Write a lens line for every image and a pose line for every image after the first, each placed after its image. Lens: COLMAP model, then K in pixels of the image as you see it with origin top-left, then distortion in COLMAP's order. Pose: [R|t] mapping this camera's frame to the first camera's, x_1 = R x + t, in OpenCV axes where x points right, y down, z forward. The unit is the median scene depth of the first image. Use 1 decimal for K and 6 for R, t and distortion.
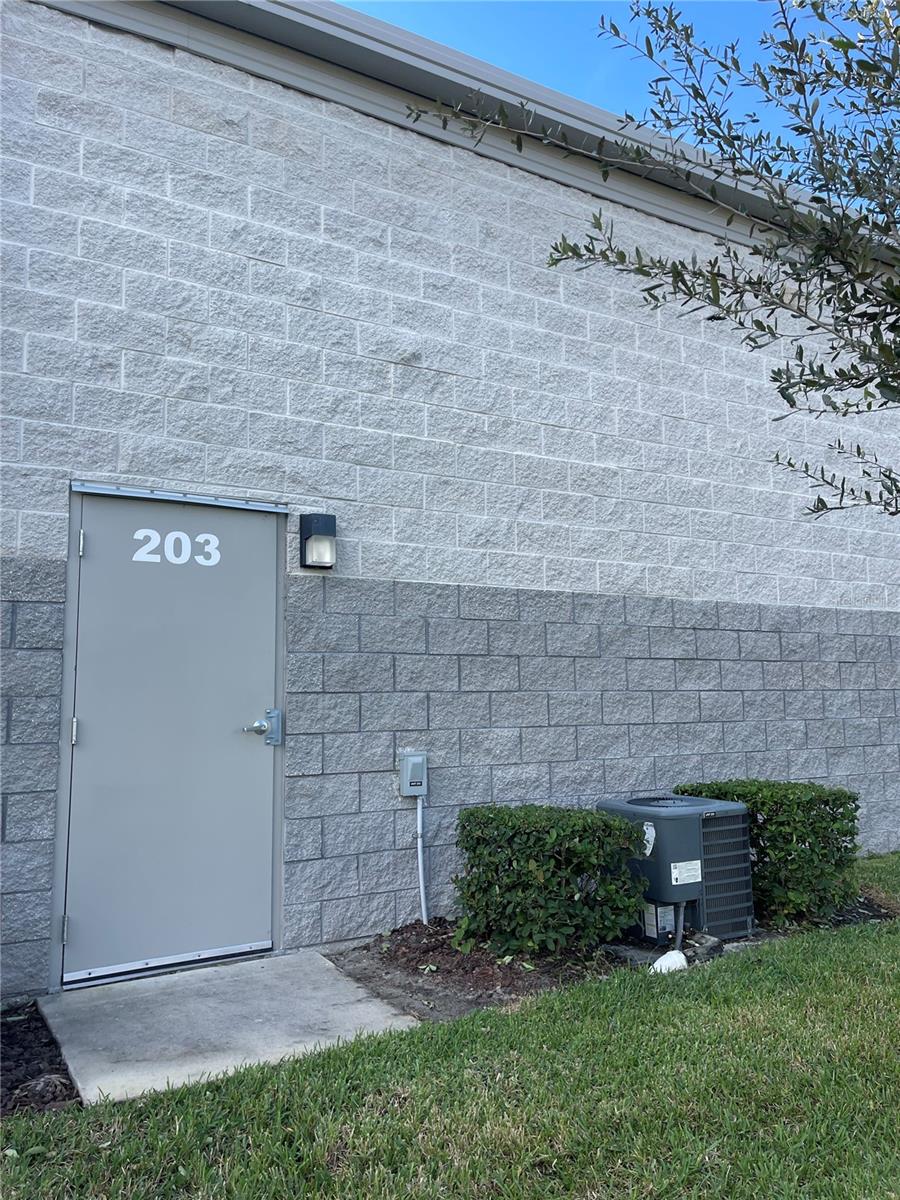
lens RADIAL K [[903.4, 0, 448.7], [0, 903.4, 597.9], [0, 0, 1]] dist [0.039123, -0.032091]
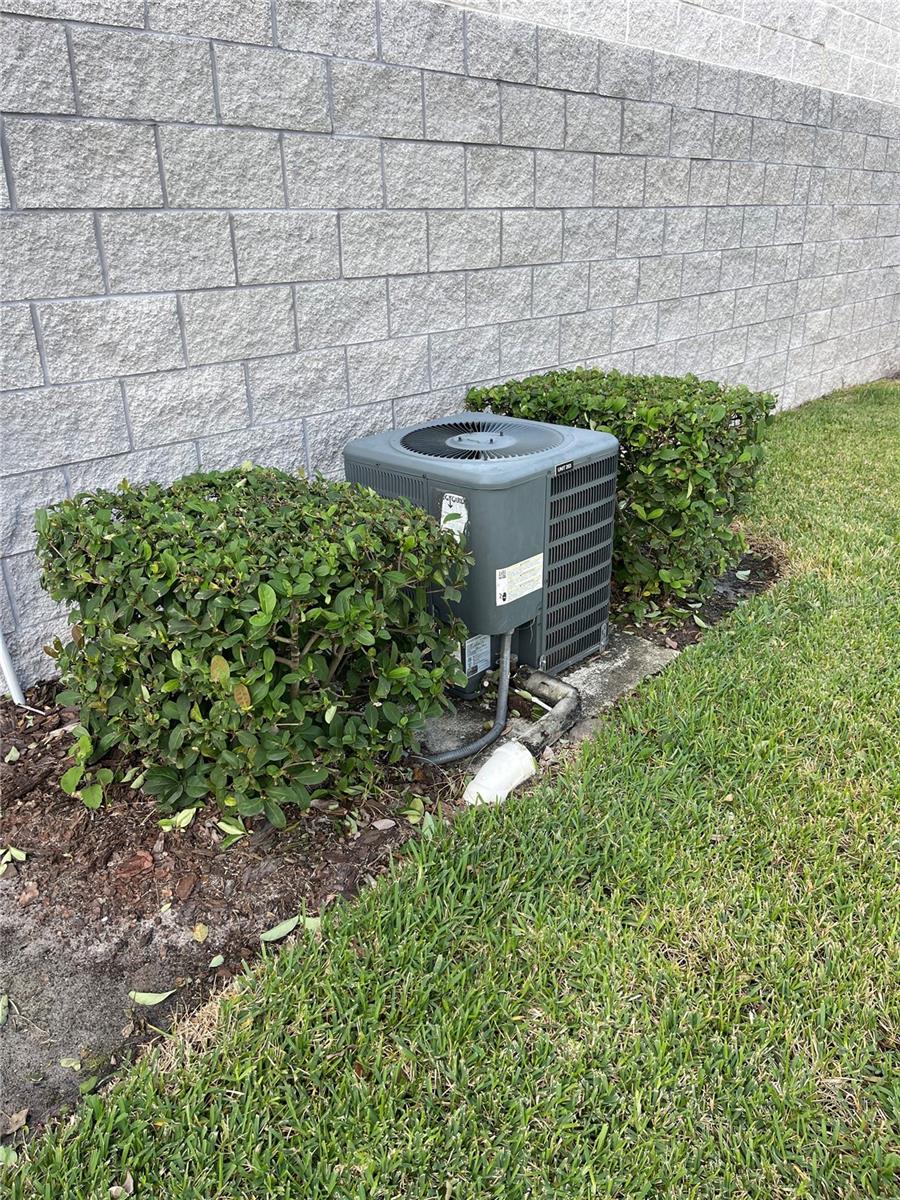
lens RADIAL K [[903.4, 0, 446.3], [0, 903.4, 598.2], [0, 0, 1]] dist [0.039123, -0.032091]
pose [[0.949831, -0.122137, 0.287931, 0.056282], [-0.032681, 0.876803, 0.479738, 0.050016], [-0.311053, -0.465080, 0.828823, 0.481138]]
